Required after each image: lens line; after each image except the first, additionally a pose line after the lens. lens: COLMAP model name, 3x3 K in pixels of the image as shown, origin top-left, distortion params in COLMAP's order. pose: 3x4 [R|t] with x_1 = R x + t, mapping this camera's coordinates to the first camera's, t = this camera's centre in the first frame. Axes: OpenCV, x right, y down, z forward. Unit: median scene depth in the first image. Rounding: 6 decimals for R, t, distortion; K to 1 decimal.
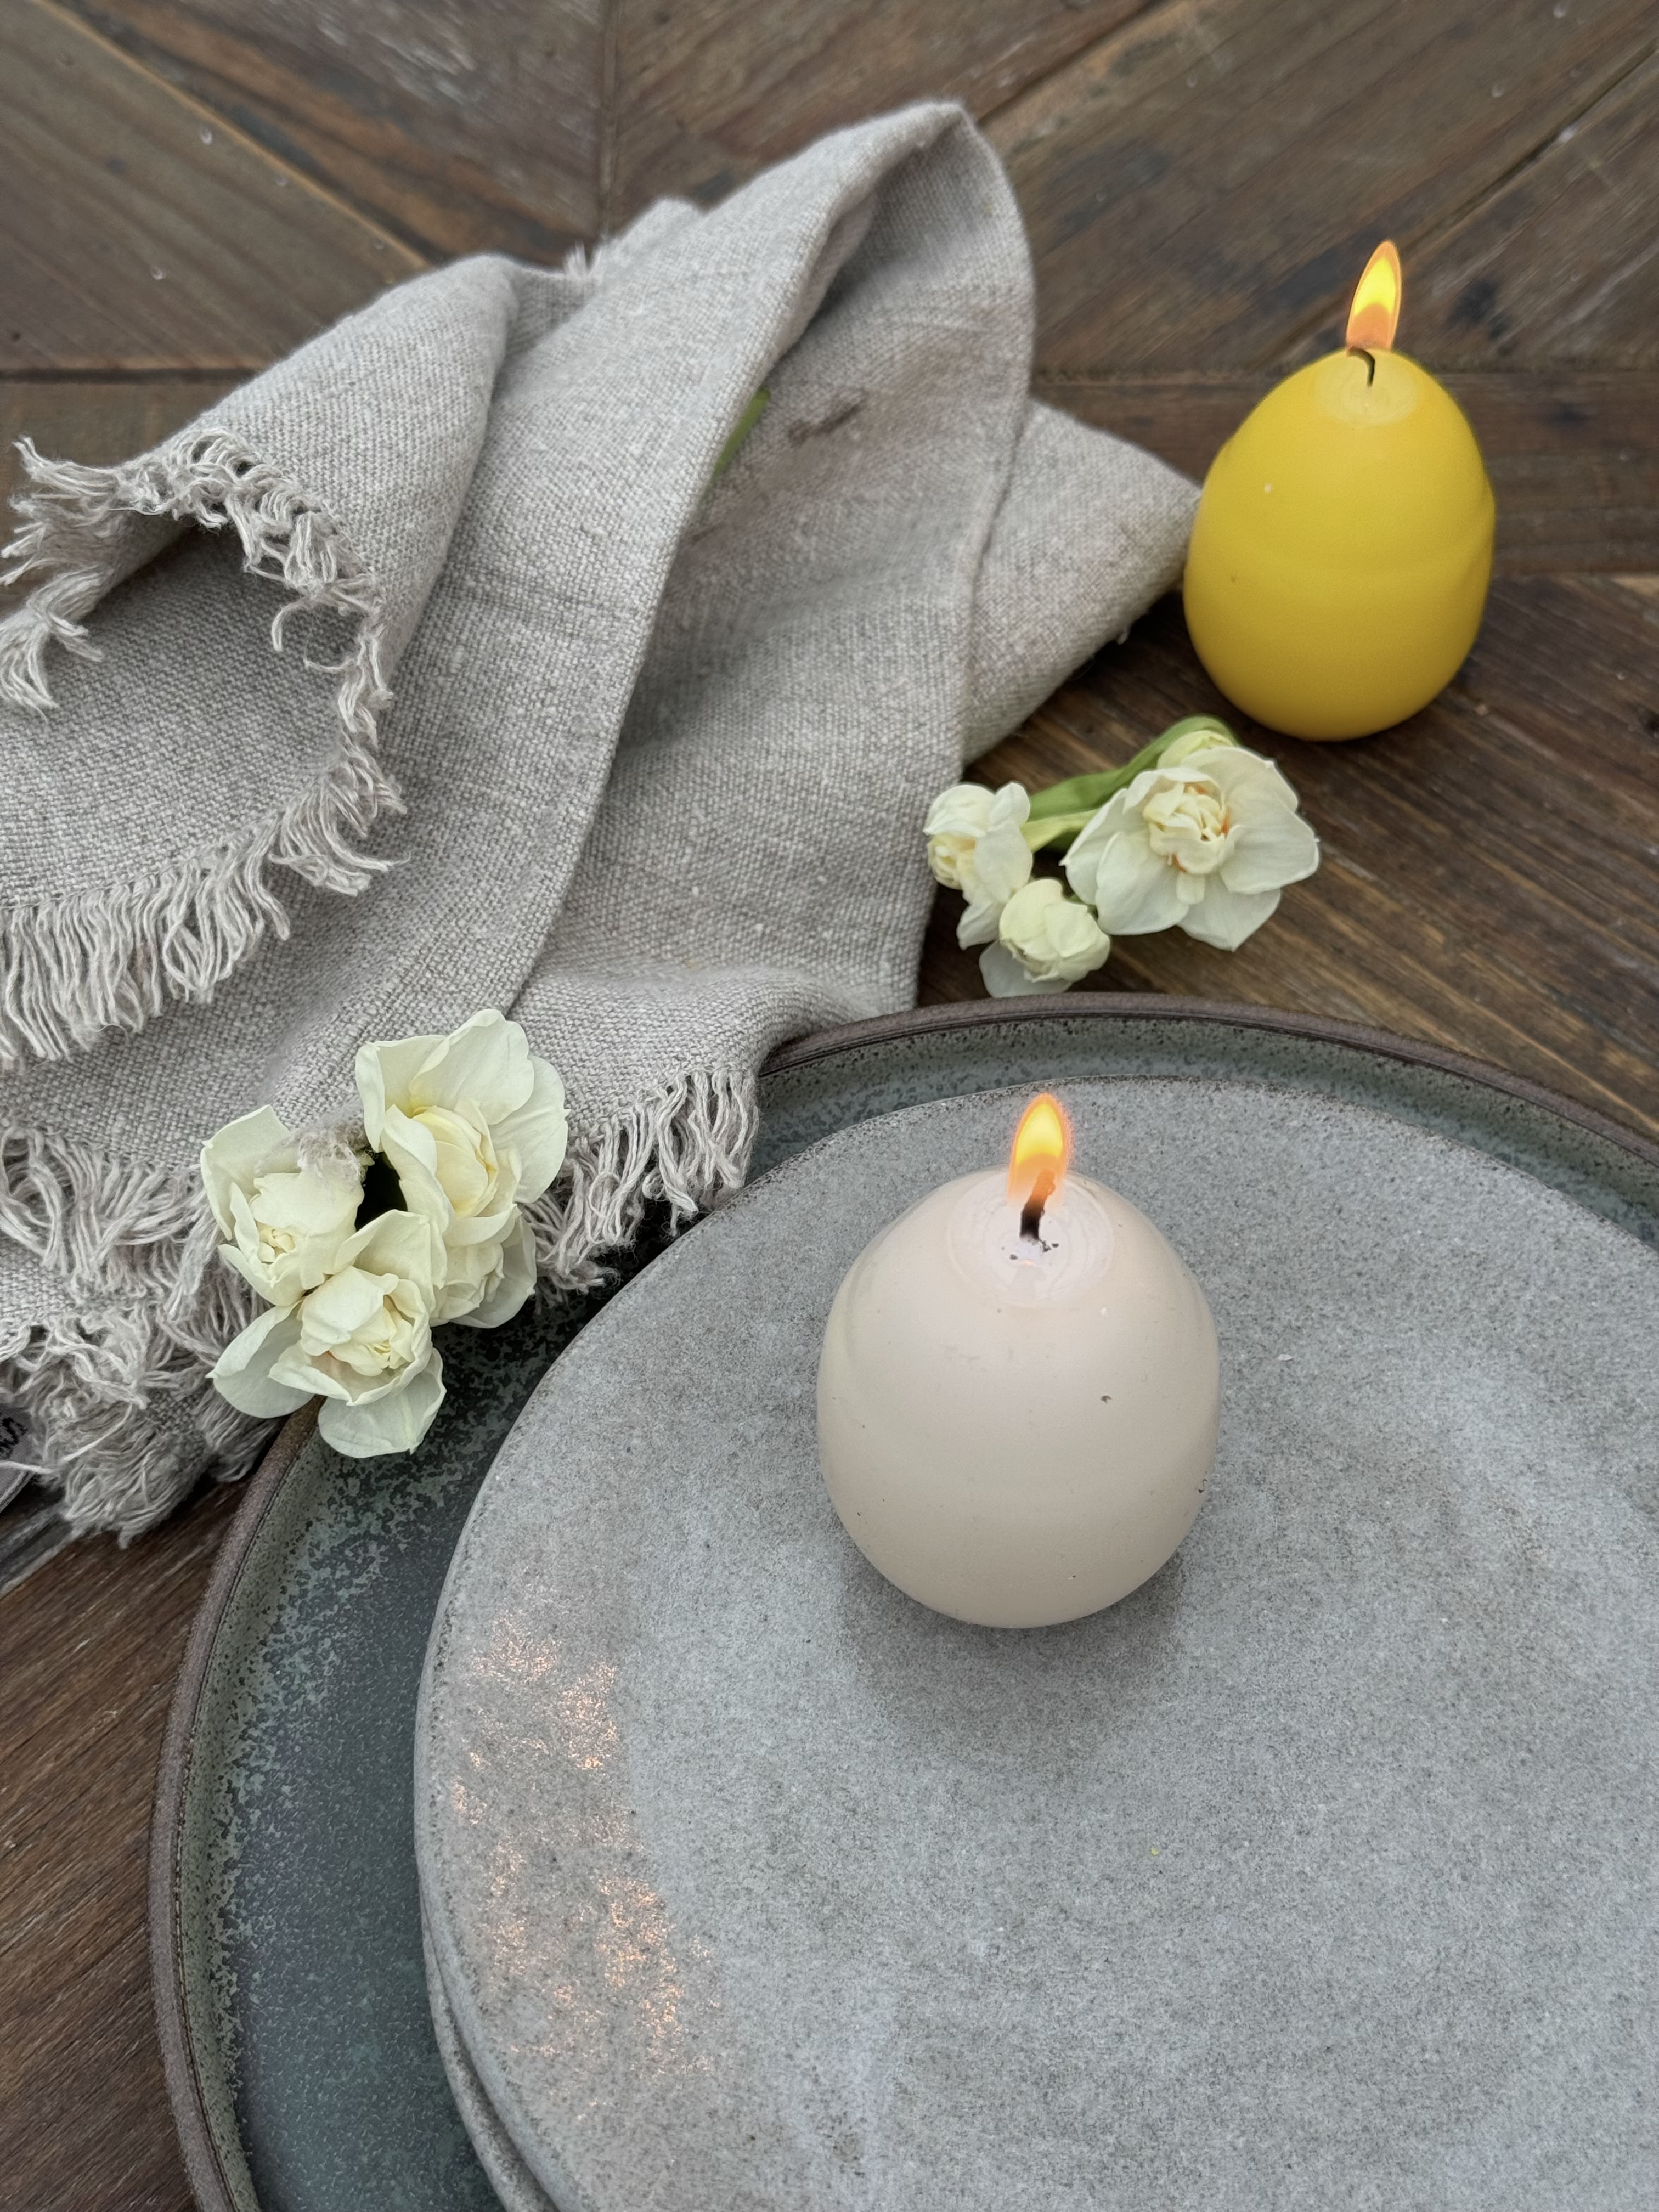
lens RADIAL K [[3184.8, 0, 829.5], [0, 3184.8, 1106.0], [0, 0, 1]] dist [0.210568, -0.612725]
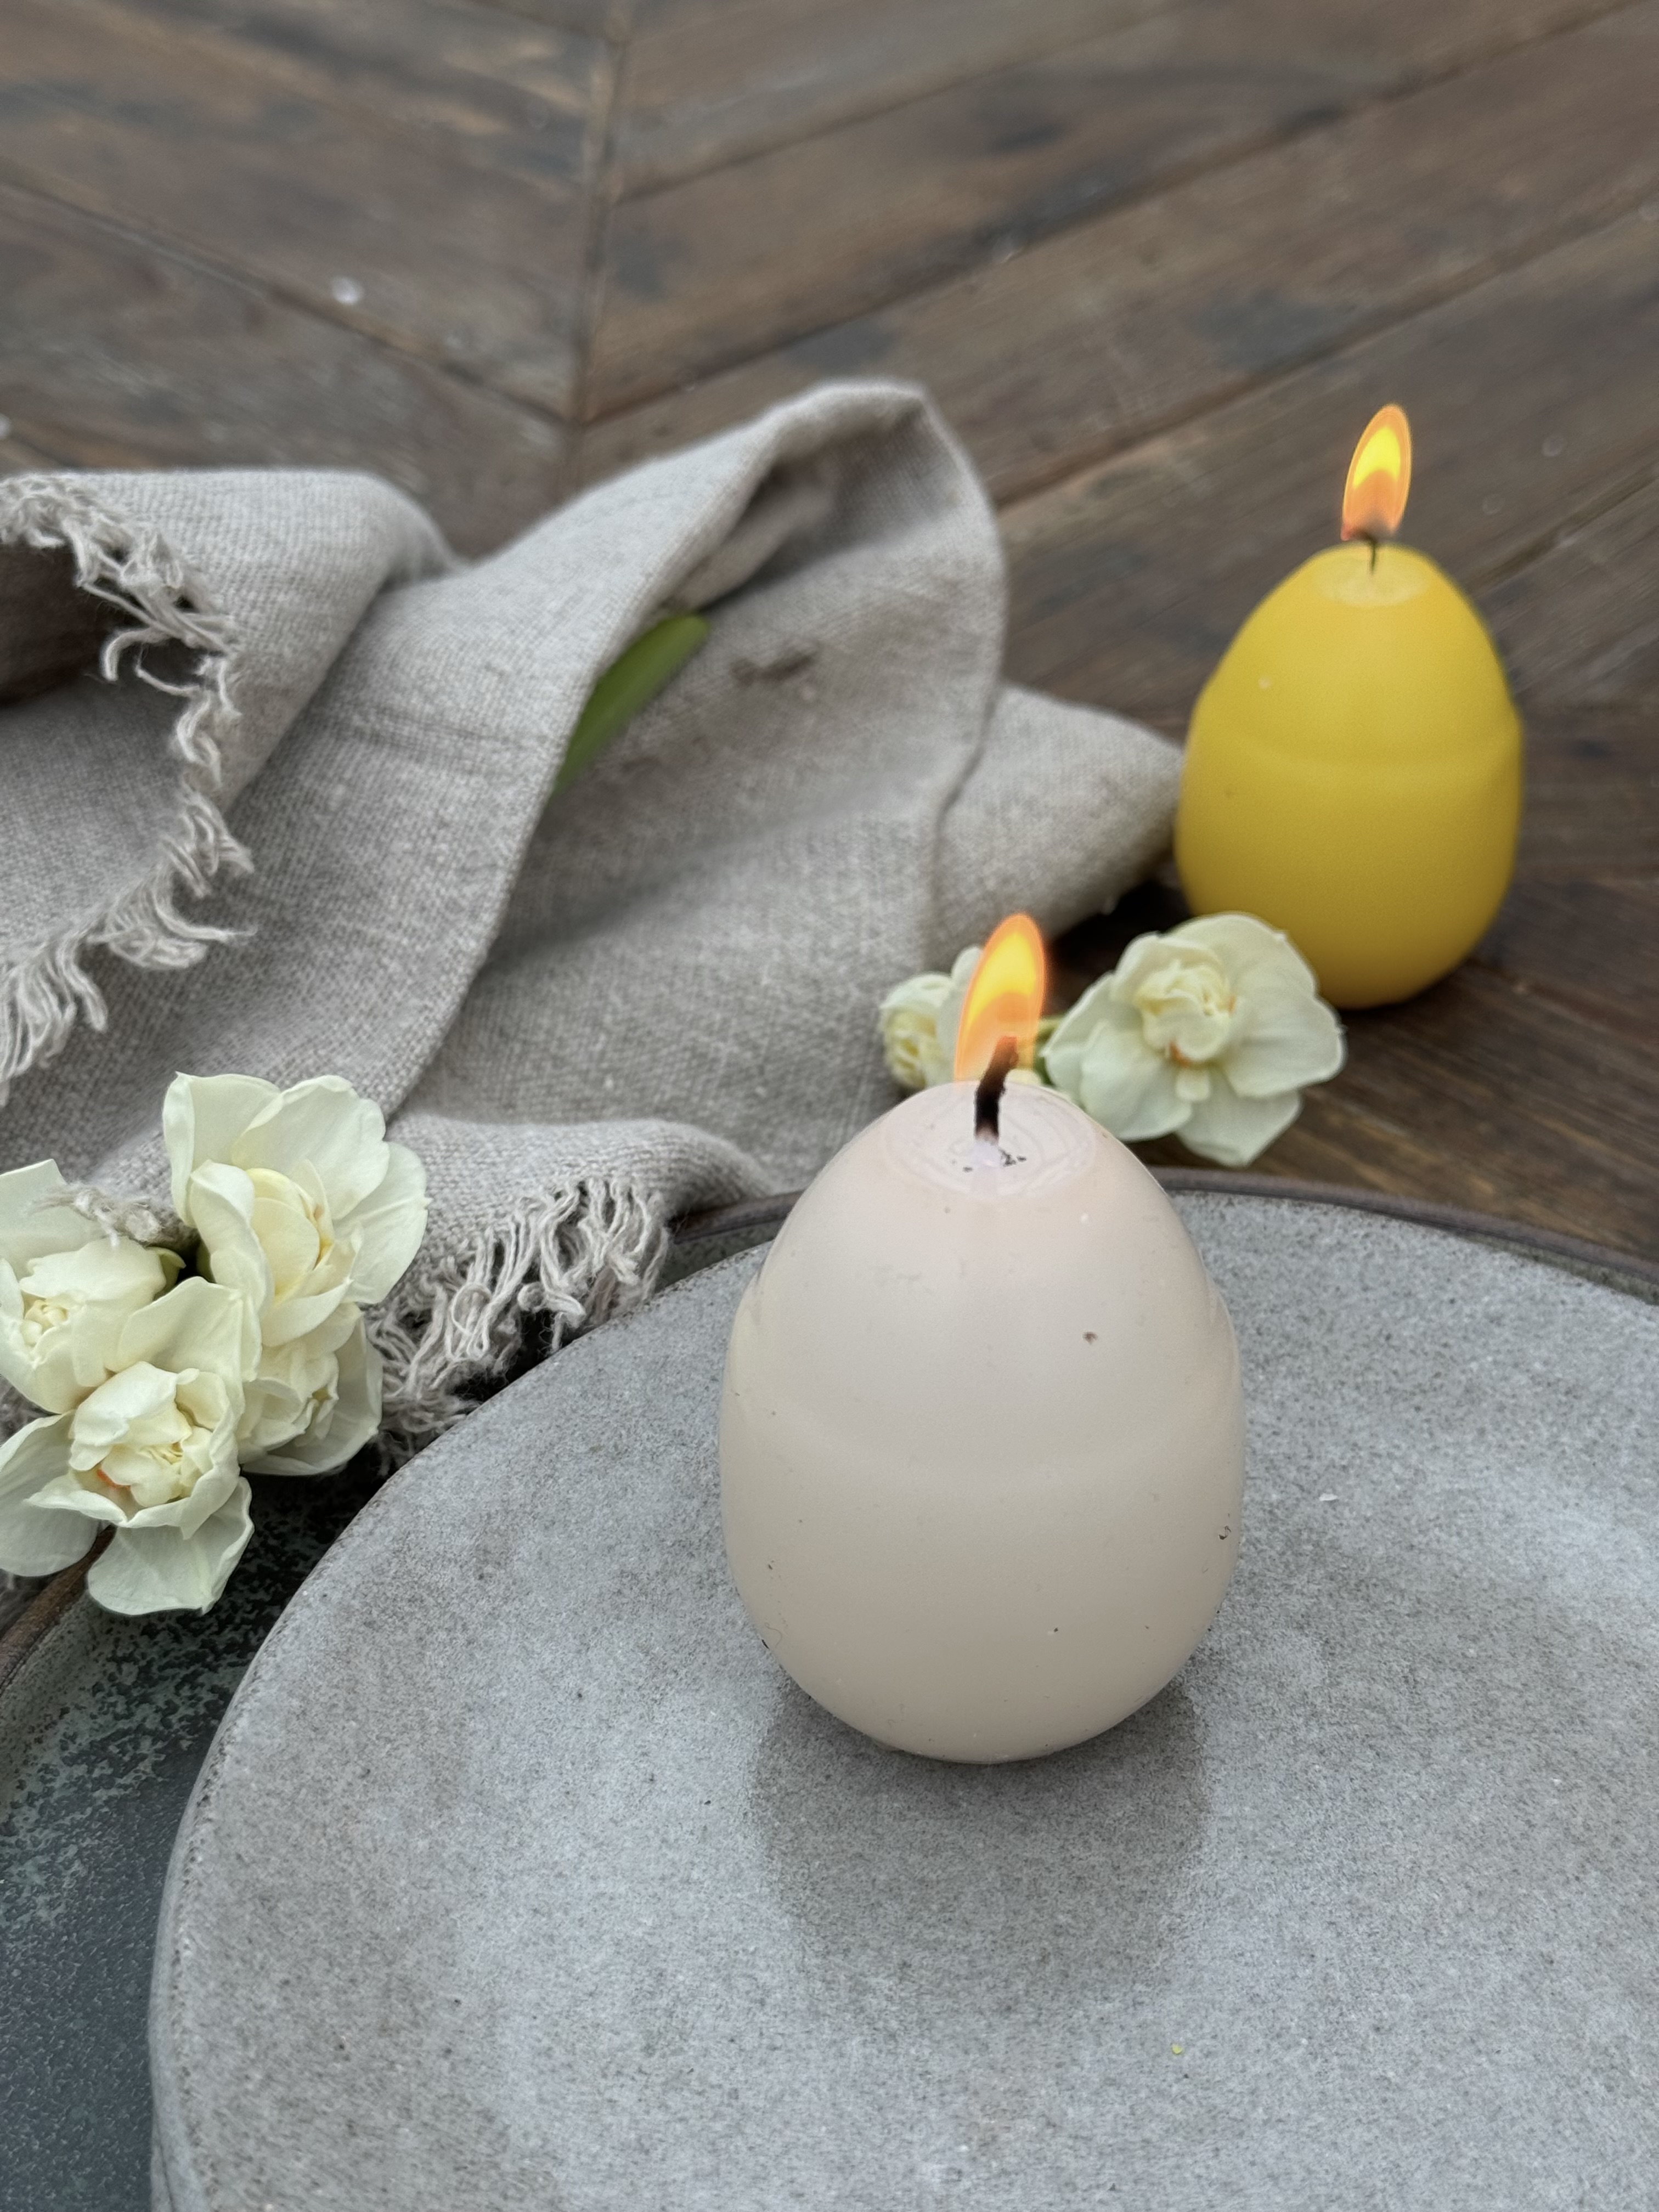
lens RADIAL K [[3184.8, 0, 829.5], [0, 3184.8, 1106.0], [0, 0, 1]] dist [0.210568, -0.612725]
pose [[0.999983, 0.001755, -0.005476, 0.024095], [-0.003385, 0.949513, -0.313708, 0.232161], [0.004649, 0.313722, 0.949504, 0.222057]]
